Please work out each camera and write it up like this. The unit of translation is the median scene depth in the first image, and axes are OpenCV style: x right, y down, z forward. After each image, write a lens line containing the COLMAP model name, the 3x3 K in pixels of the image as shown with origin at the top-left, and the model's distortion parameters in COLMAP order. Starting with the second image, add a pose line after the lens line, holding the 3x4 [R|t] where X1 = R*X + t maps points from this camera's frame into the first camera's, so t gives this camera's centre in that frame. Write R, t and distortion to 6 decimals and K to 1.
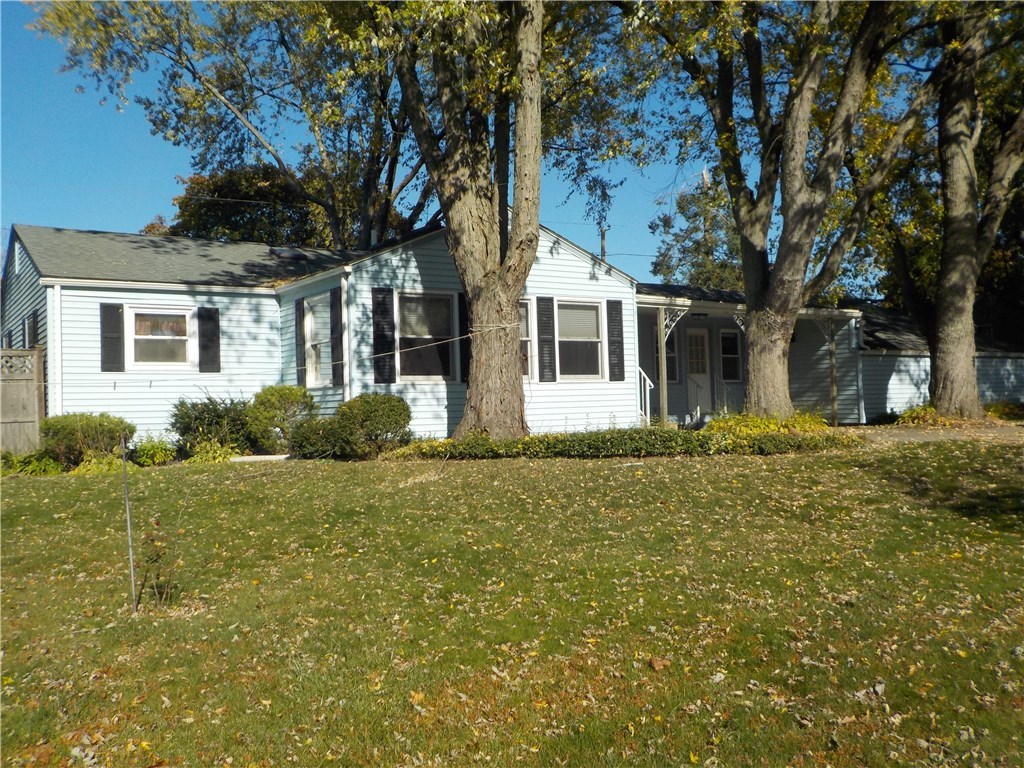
lens RADIAL K [[956.3, 0, 505.1], [0, 956.3, 384.0], [0, 0, 1]] dist [0.028613, -0.008157]
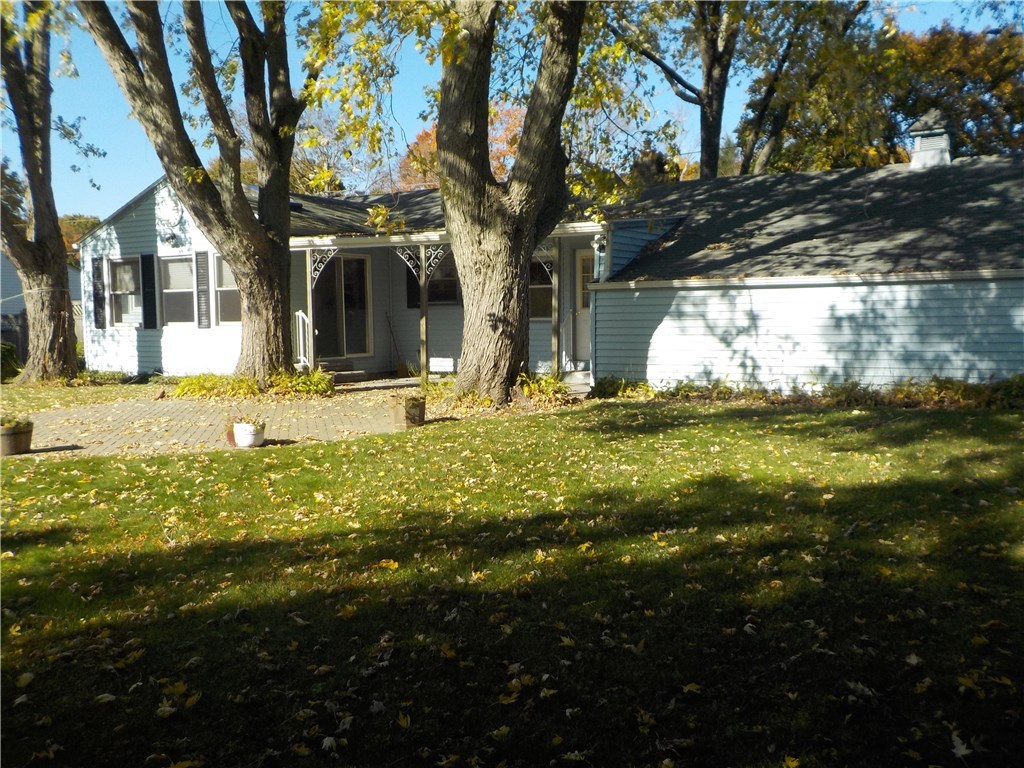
lens RADIAL K [[956.3, 0, 505.1], [0, 956.3, 384.0], [0, 0, 1]] dist [0.028613, -0.008157]
pose [[0.408440, 0.072141, -0.909930, 1.179378], [0.009745, 0.996470, 0.083377, -0.027145], [0.912733, -0.042922, 0.406296, 0.854998]]
